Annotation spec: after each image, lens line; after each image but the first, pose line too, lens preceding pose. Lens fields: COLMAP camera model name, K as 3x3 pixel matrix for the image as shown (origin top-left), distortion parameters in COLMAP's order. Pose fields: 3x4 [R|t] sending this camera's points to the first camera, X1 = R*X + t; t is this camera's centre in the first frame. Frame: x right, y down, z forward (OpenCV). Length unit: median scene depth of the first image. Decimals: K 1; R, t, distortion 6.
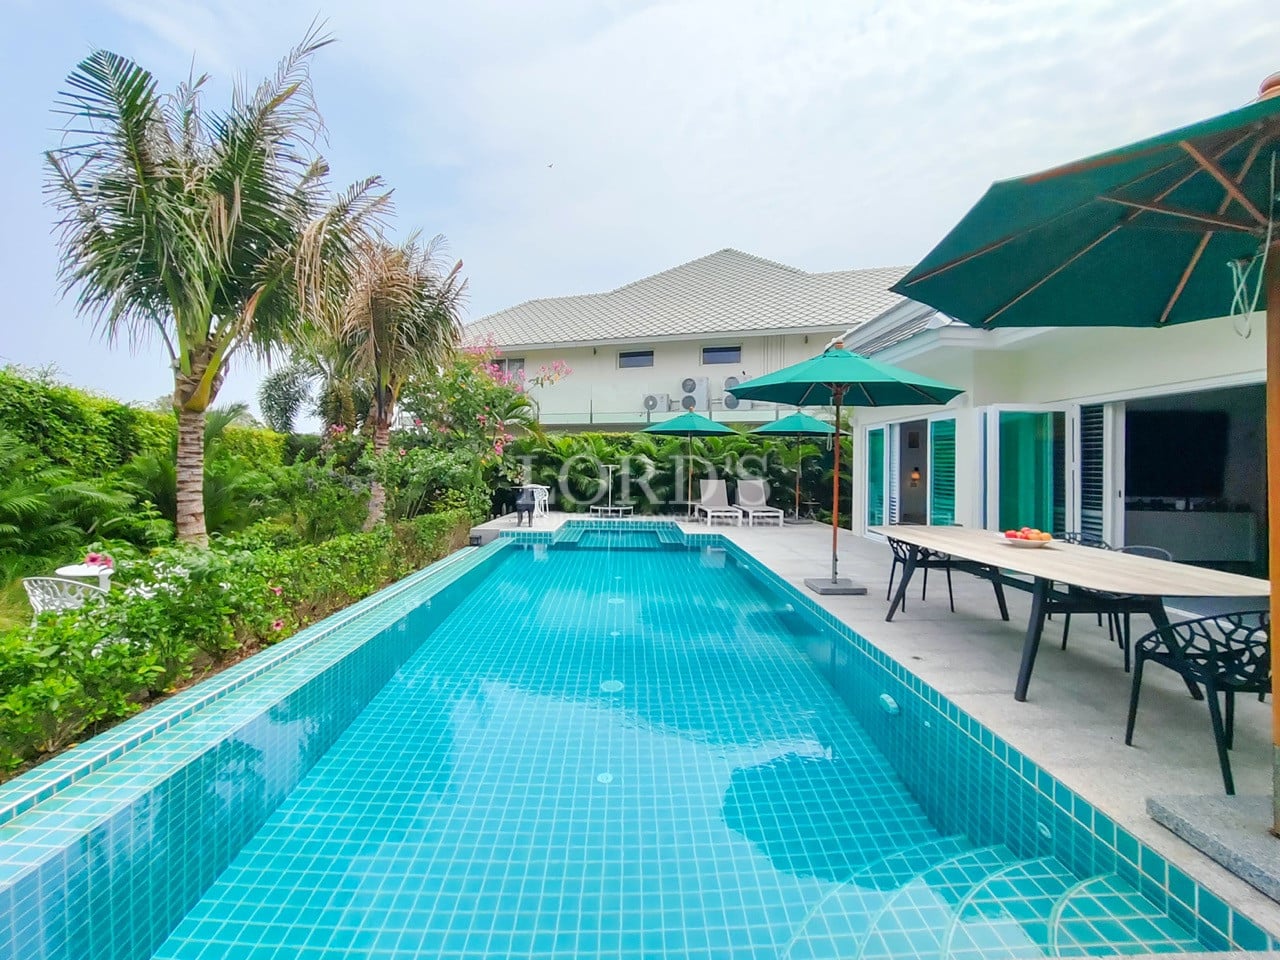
lens RADIAL K [[605.1, 0, 642.7], [0, 605.1, 456.6], [0, 0, 1]] dist [0.000292, 0.019351]
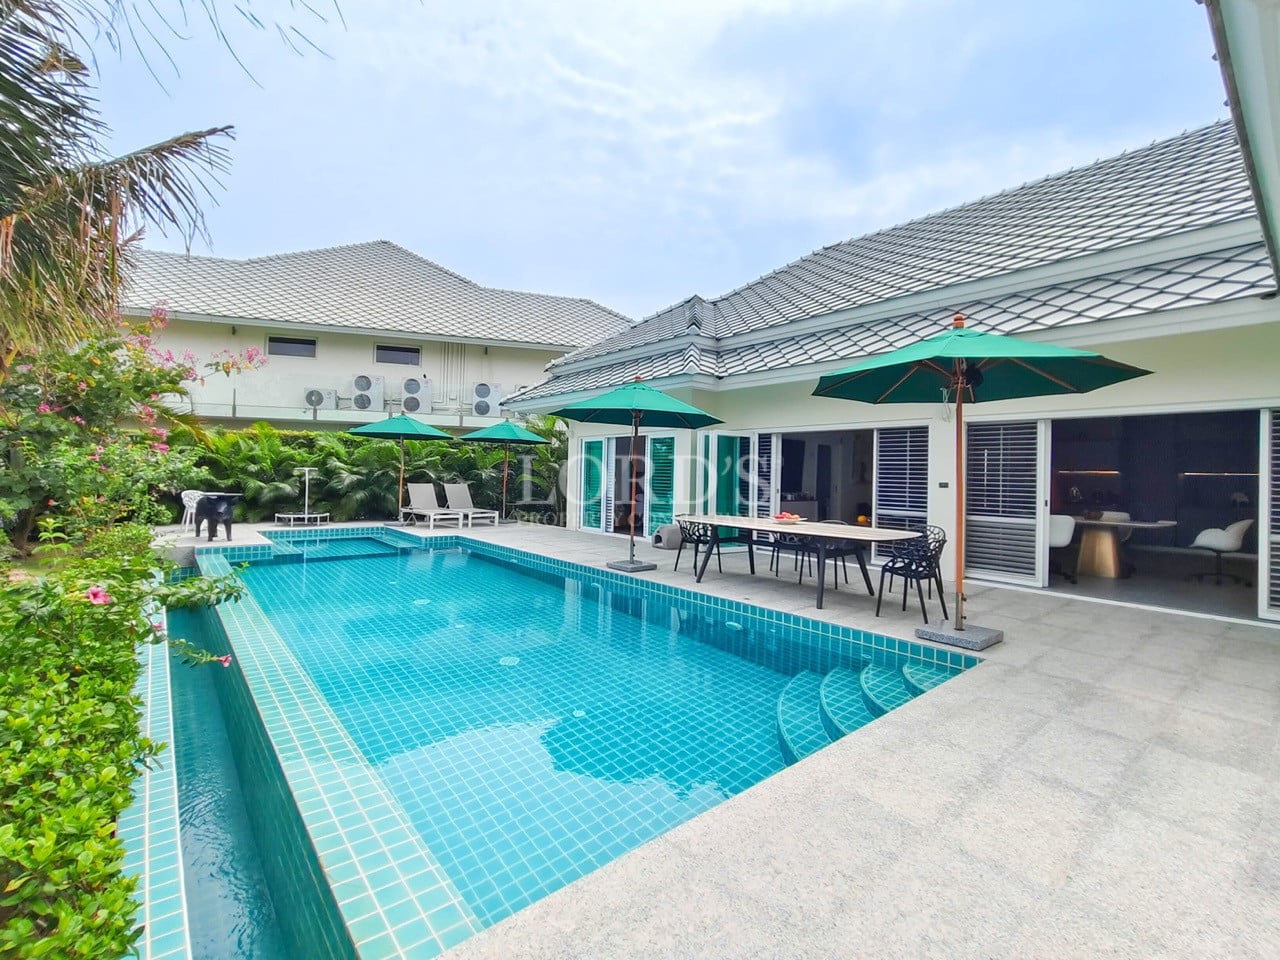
lens RADIAL K [[605.1, 0, 642.7], [0, 605.1, 456.6], [0, 0, 1]] dist [0.000292, 0.019351]
pose [[0.802116, 0.019586, 0.596847, -0.192714], [-0.017666, 0.999803, -0.009068, -0.003149], [-0.596907, -0.003270, 0.802304, -0.021635]]
